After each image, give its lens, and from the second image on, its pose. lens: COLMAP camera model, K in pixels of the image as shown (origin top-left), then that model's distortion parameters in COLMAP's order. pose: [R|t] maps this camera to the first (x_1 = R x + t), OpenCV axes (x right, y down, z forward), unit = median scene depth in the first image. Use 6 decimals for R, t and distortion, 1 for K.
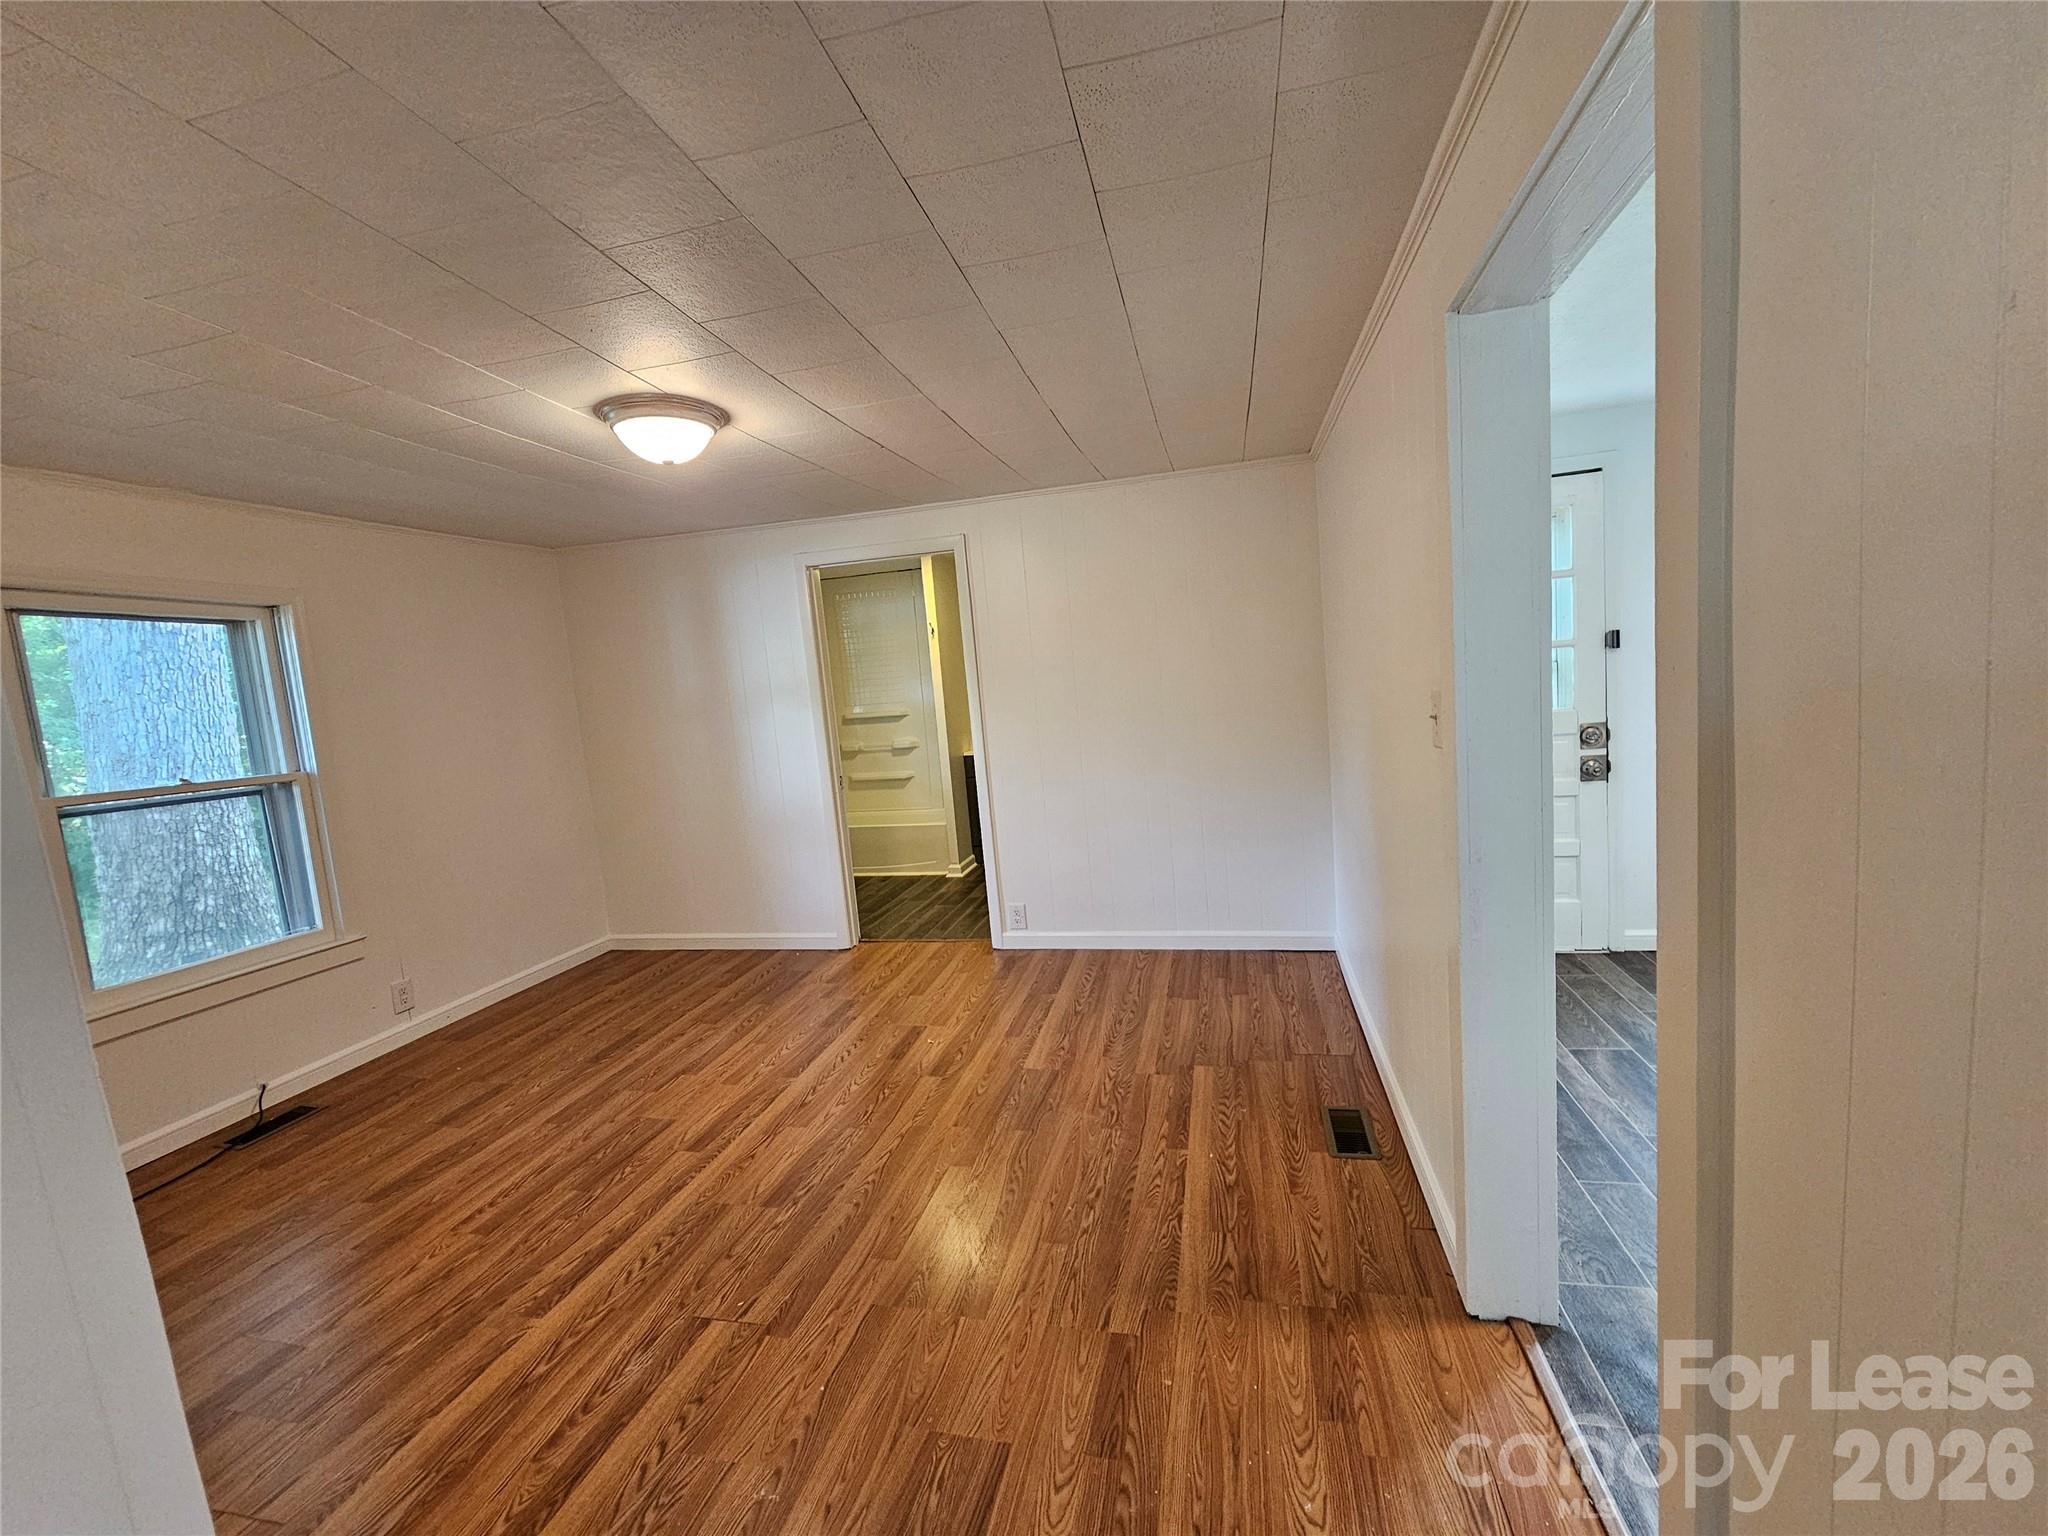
lens RADIAL K [[843.8, 0, 1021.3], [0, 843.8, 770.2], [0, 0, 1]] dist [0.000958, -0.000462]
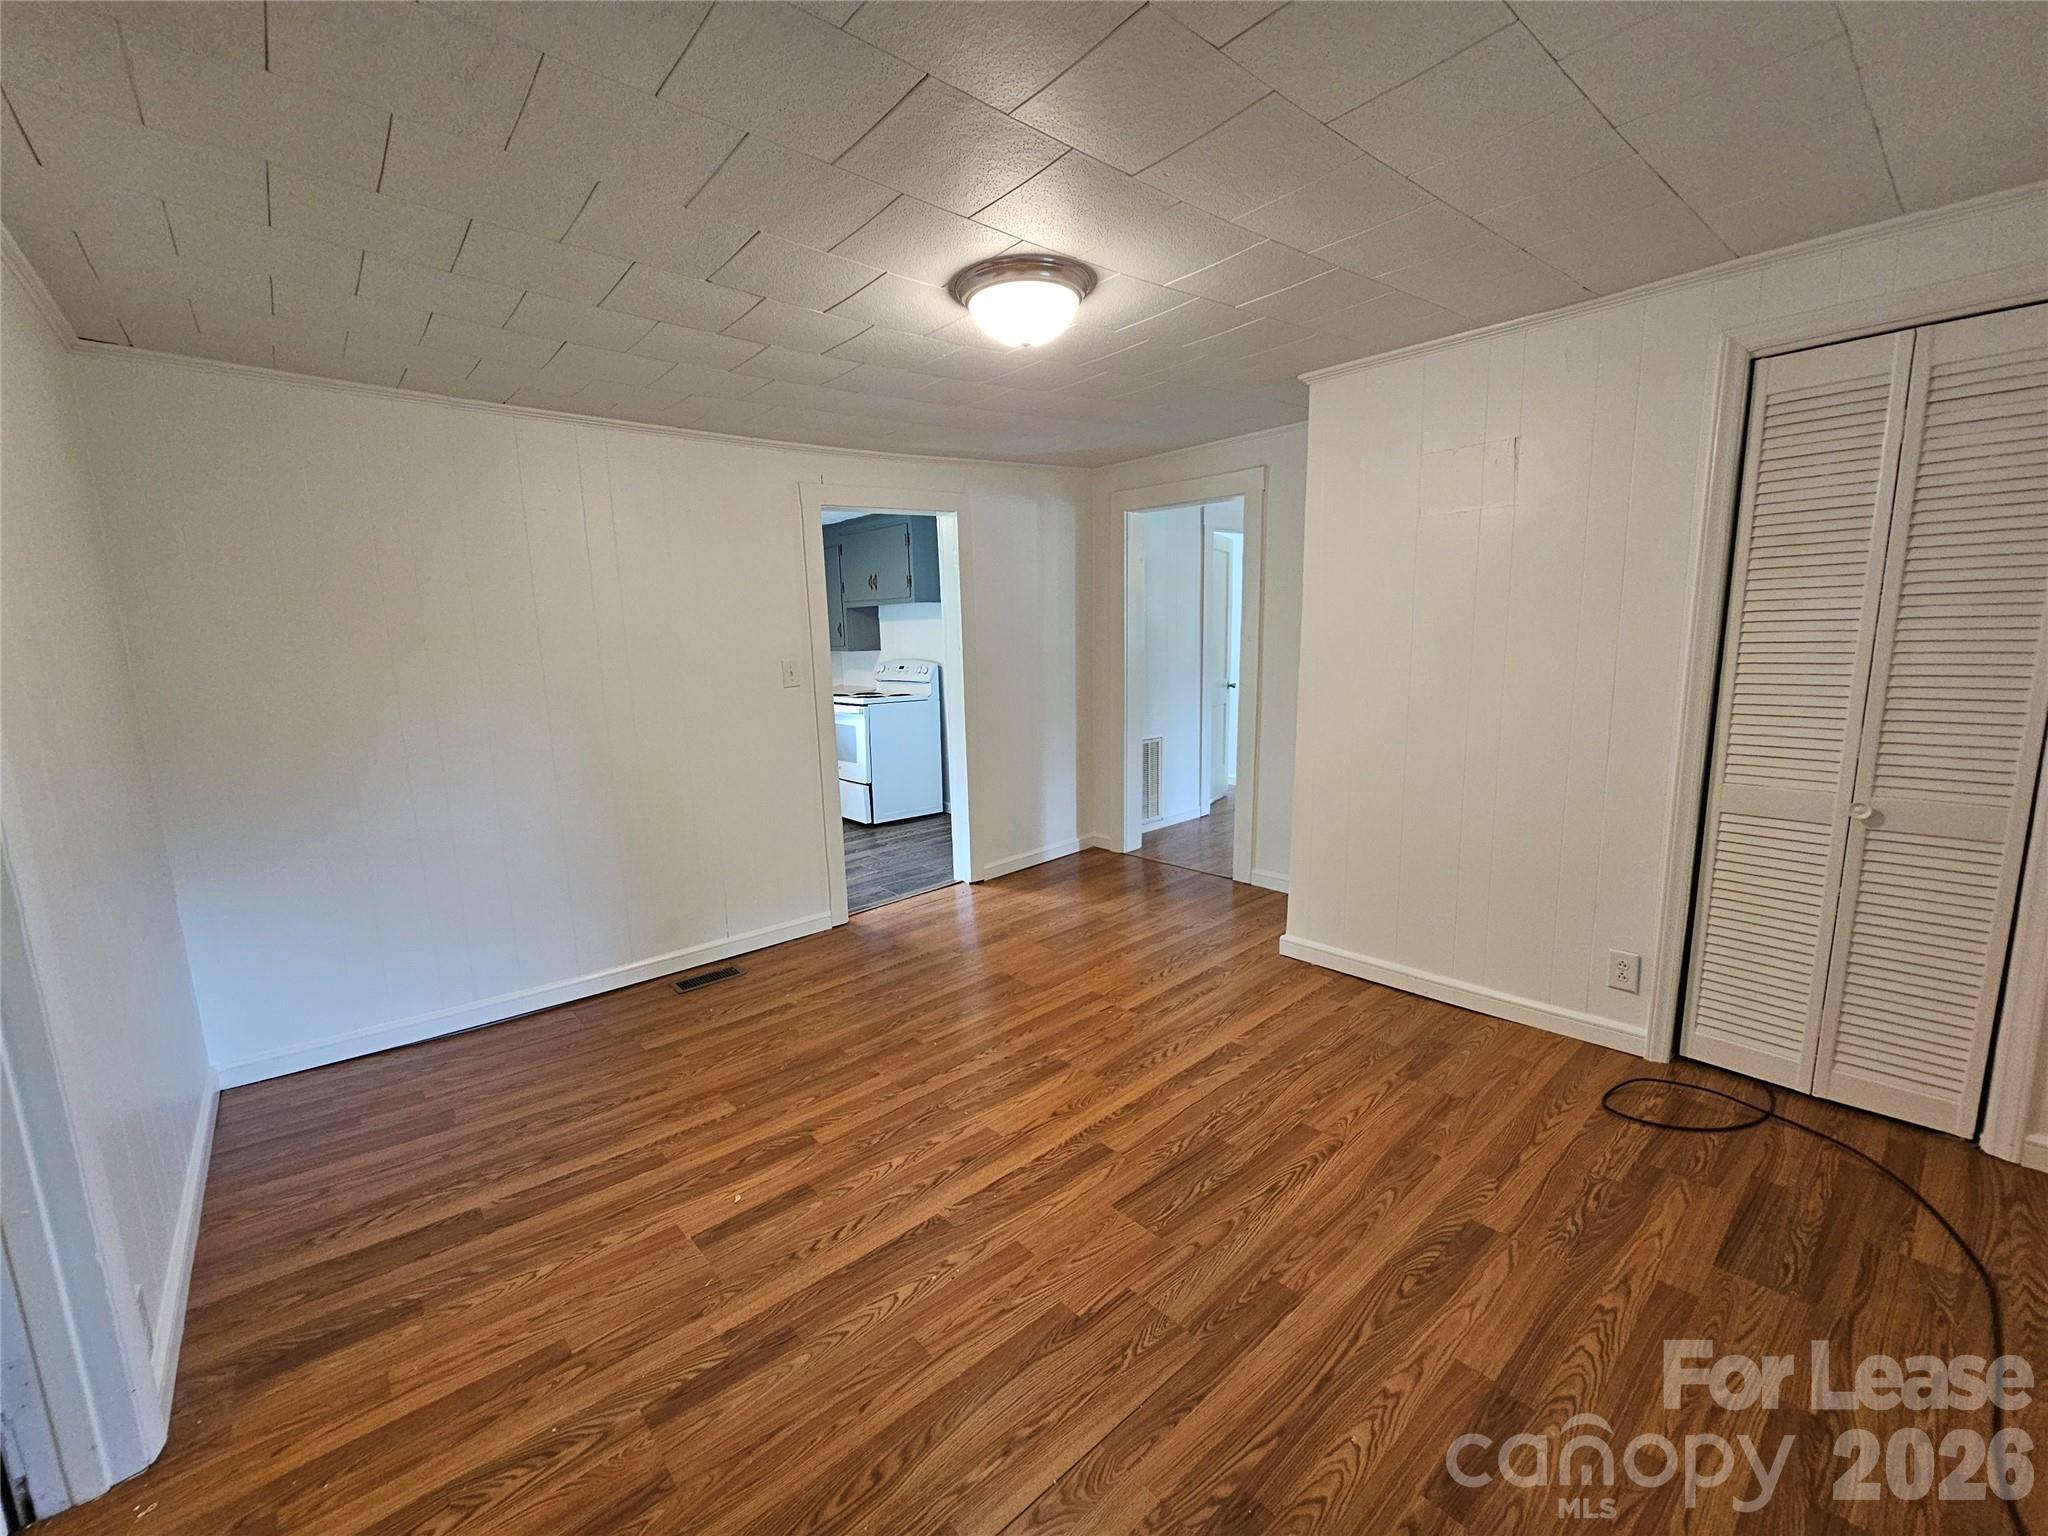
lens RADIAL K [[843.8, 0, 1021.3], [0, 843.8, 770.2], [0, 0, 1]] dist [0.000958, -0.000462]
pose [[-0.807469, 0.008191, 0.589853, -0.839430], [0.156509, 0.967045, 0.200821, -0.111011], [-0.568769, 0.254475, -0.782141, 1.640997]]
